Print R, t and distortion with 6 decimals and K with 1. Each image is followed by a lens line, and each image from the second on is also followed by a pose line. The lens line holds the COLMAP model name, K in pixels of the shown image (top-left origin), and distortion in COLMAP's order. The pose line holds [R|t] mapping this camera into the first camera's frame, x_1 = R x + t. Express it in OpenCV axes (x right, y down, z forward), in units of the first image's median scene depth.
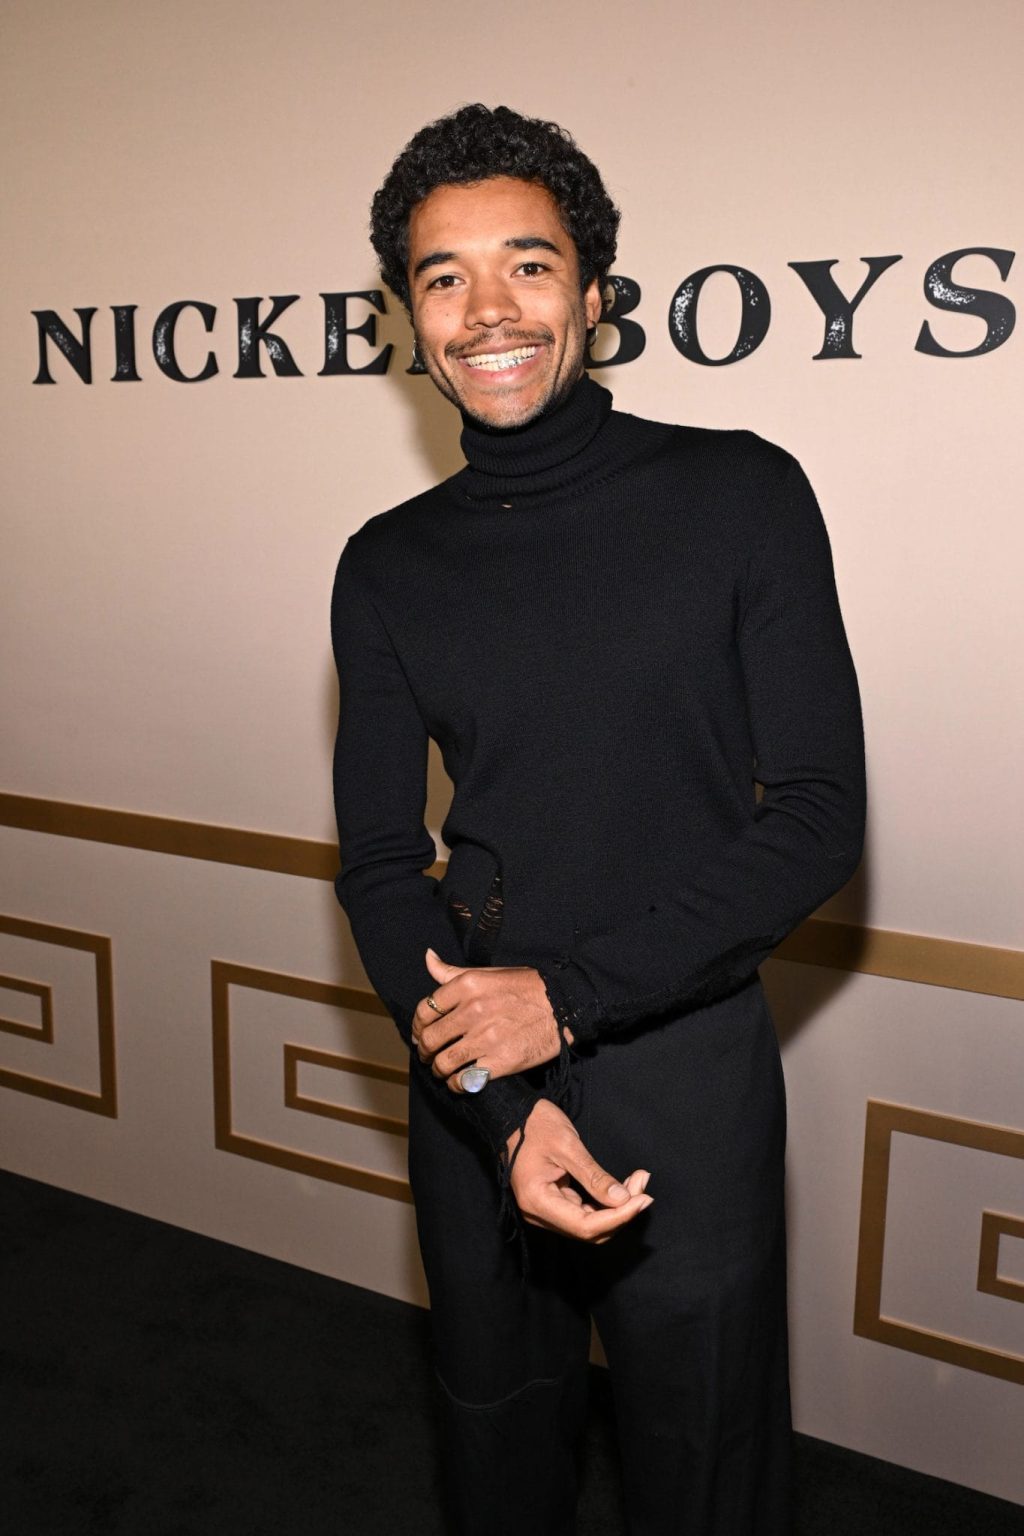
lens RADIAL K [[1211.8, 0, 569.0], [0, 1211.8, 725.8], [0, 0, 1]] dist [0.020456, -0.015872]
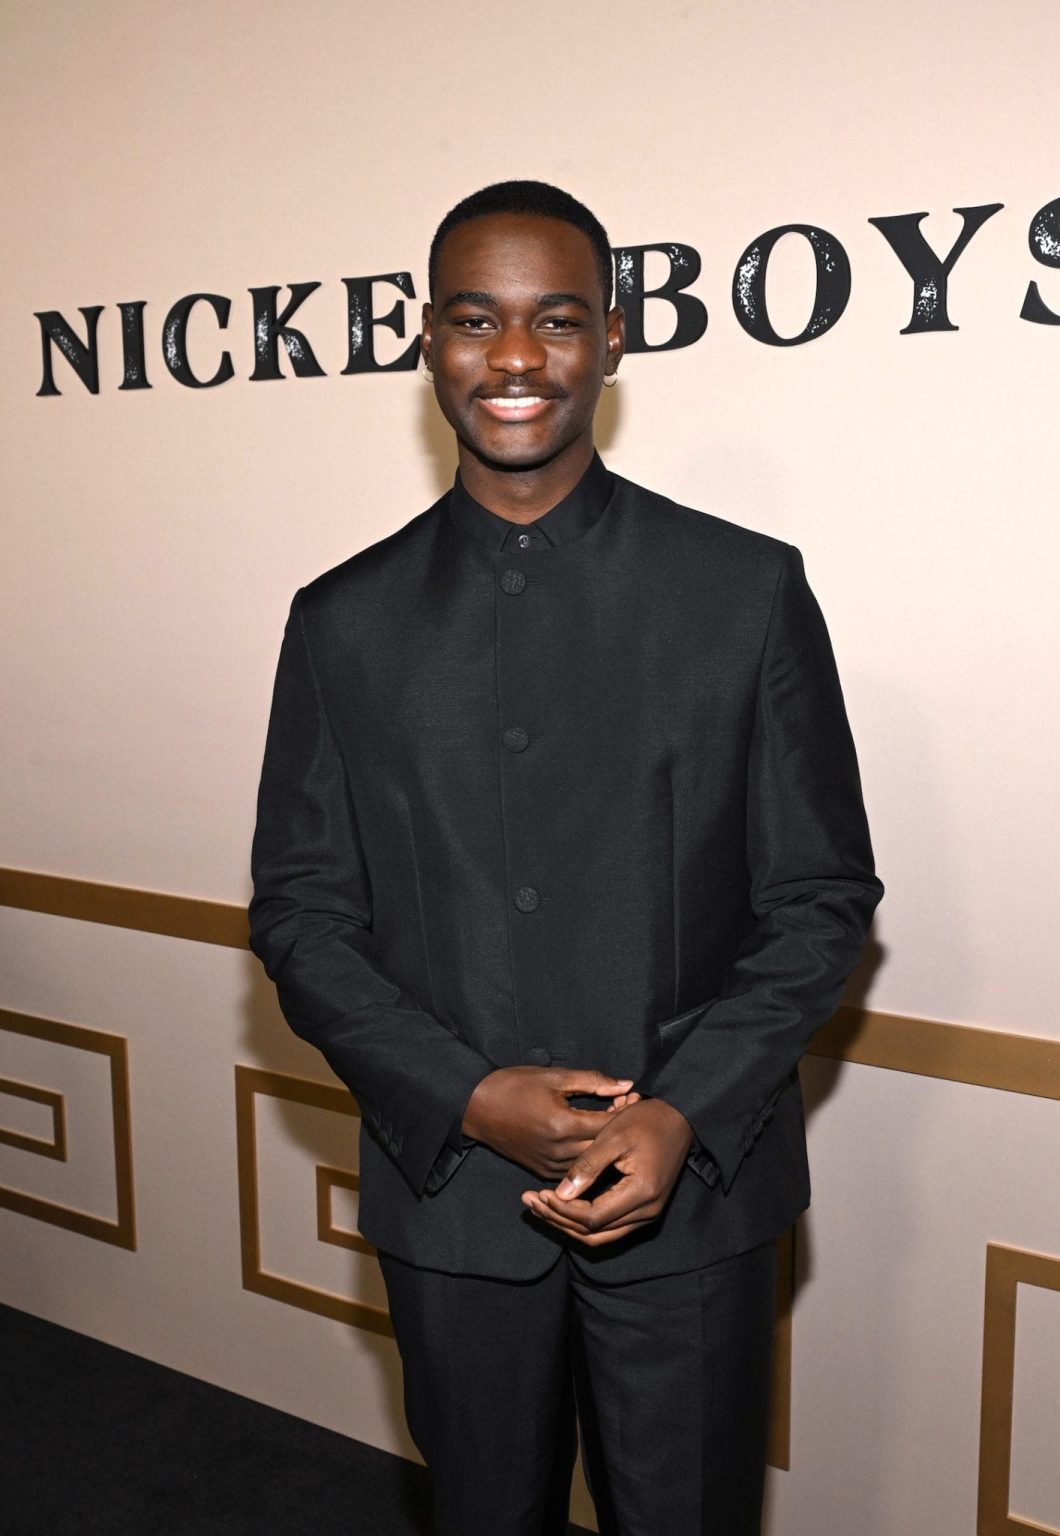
lens RADIAL K [[1549.2, 0, 607.9], [0, 1549.2, 774.4], [0, 0, 1]] dist [0.009012, 0.000000]
pose [[0.992682, -0.007914, -0.120497, 0.105315], [0.006060, 0.999858, -0.015743, 0.009736], [0.120604, 0.014897, 0.992589, -0.050215]]
